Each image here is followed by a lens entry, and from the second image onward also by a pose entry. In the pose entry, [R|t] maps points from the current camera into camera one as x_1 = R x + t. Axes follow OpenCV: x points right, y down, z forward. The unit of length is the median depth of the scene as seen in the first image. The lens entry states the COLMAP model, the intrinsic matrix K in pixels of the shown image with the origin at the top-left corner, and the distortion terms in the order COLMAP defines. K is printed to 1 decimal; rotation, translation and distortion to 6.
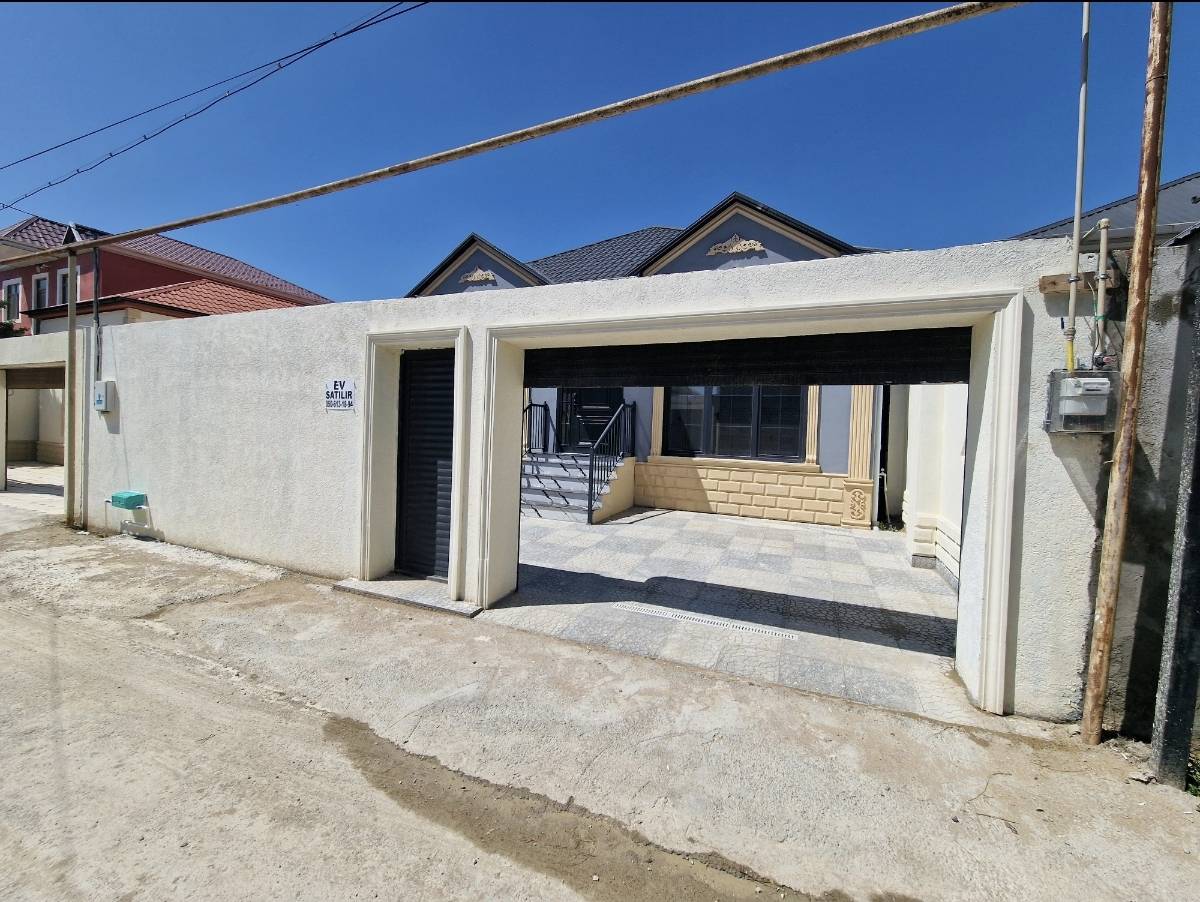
lens RADIAL K [[511.3, 0, 600.0], [0, 511.3, 451.0], [0, 0, 1]] dist [0.001014, 0.000201]
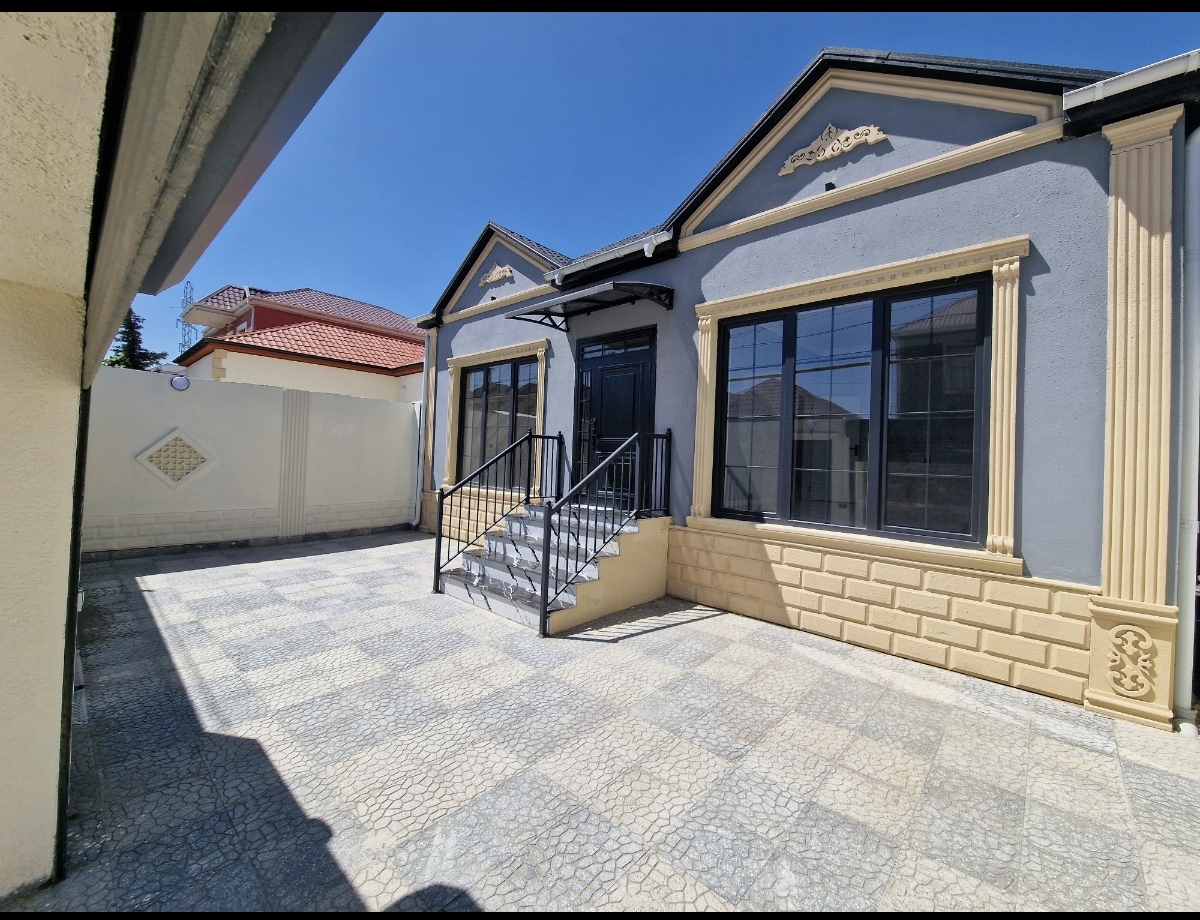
lens RADIAL K [[503.2, 0, 600.0], [0, 503.2, 454.8], [0, 0, 1]] dist [0.015076, -0.011989]
pose [[0.941967, 0.000166, -0.335706, 0.205636], [-0.020442, 0.998173, -0.056866, -0.028720], [0.335083, 0.060428, 0.940249, 0.404959]]
